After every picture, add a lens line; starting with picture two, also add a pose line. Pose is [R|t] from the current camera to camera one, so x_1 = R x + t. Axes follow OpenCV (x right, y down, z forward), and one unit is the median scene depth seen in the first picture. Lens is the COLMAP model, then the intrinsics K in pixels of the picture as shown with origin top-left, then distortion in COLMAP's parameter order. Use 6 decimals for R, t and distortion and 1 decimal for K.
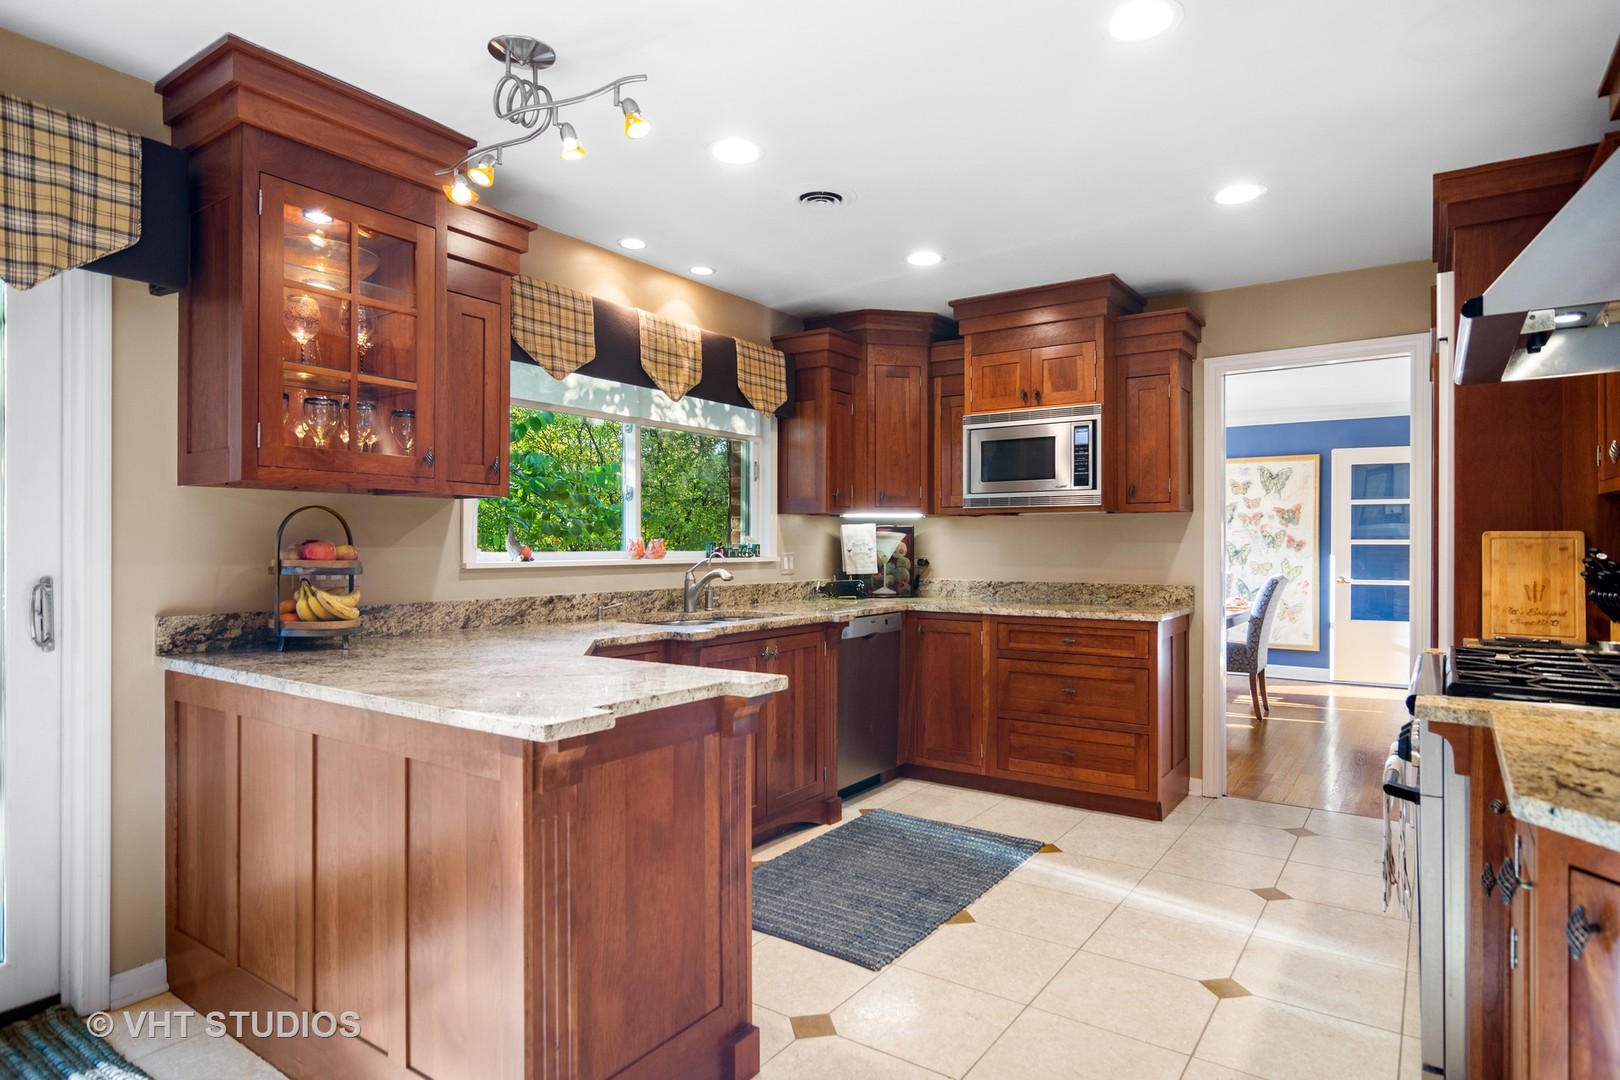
lens RADIAL K [[892.0, 0, 816.8], [0, 892.0, 536.4], [0, 0, 1]] dist [0.001353, -0.000428]
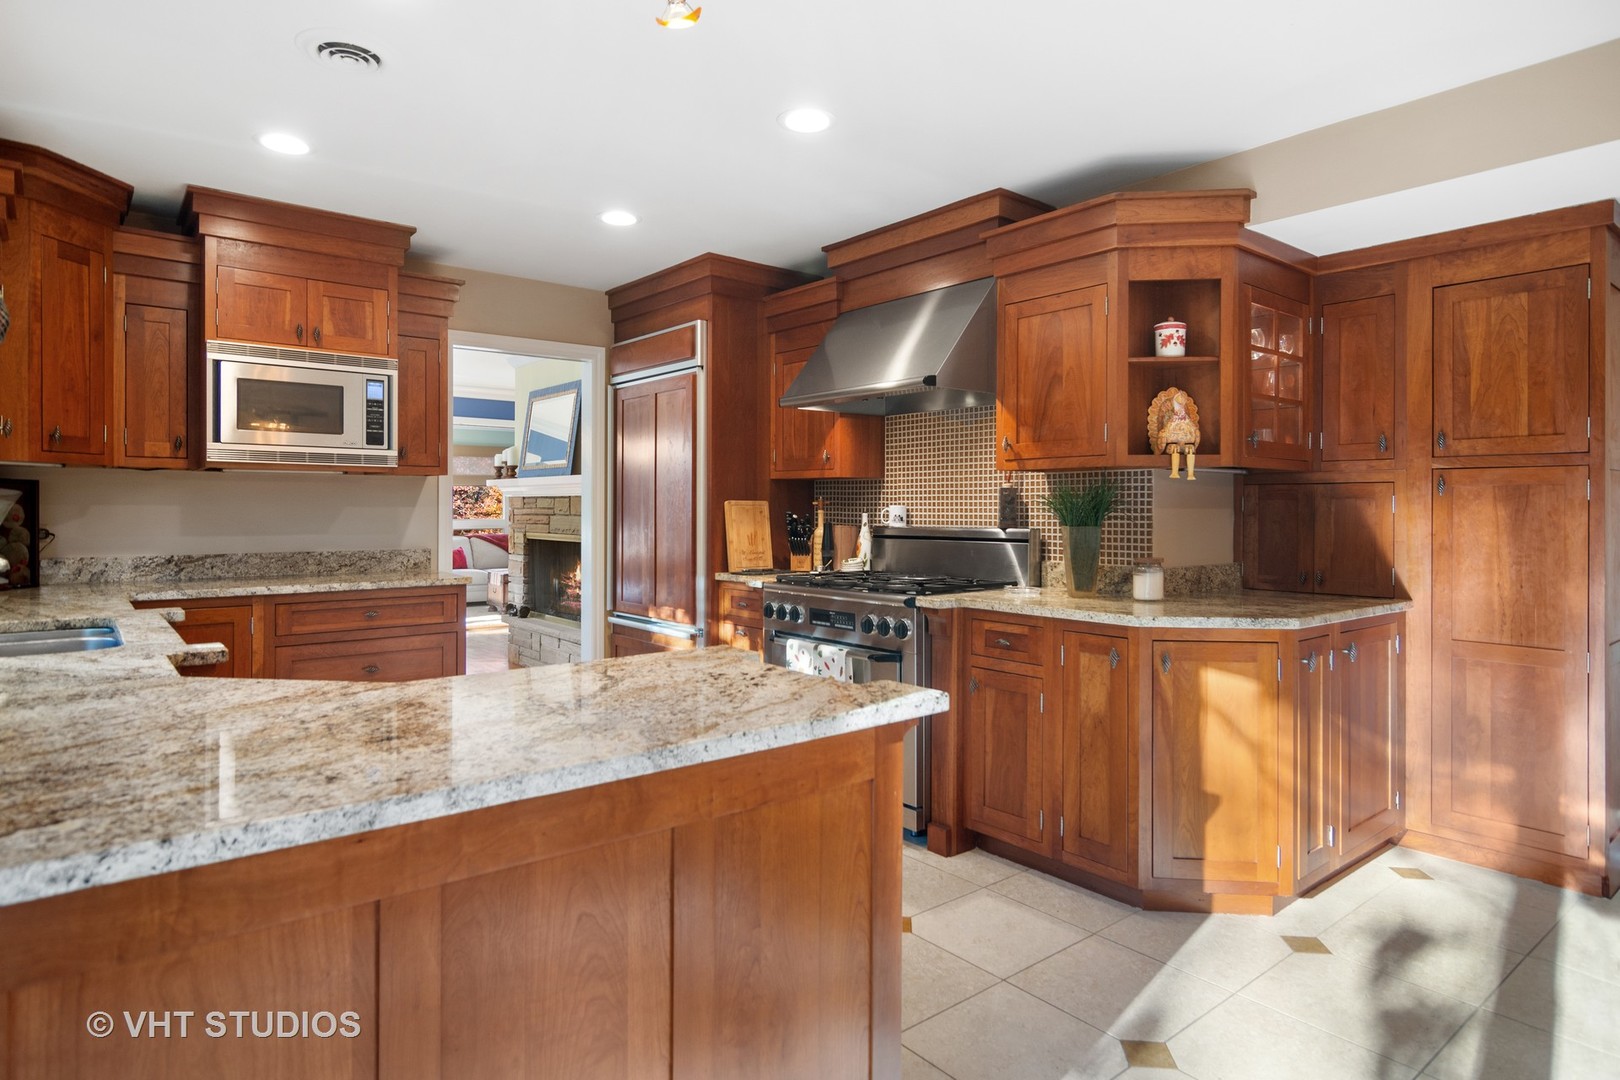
lens RADIAL K [[881.6, 0, 807.0], [0, 881.6, 497.1], [0, 0, 1]] dist [-0.000830, -0.000409]
pose [[0.283959, 0.011968, 0.958762, -0.440506], [-0.011935, 0.999889, -0.008946, -0.000032], [-0.958762, -0.008903, 0.284070, 0.309795]]
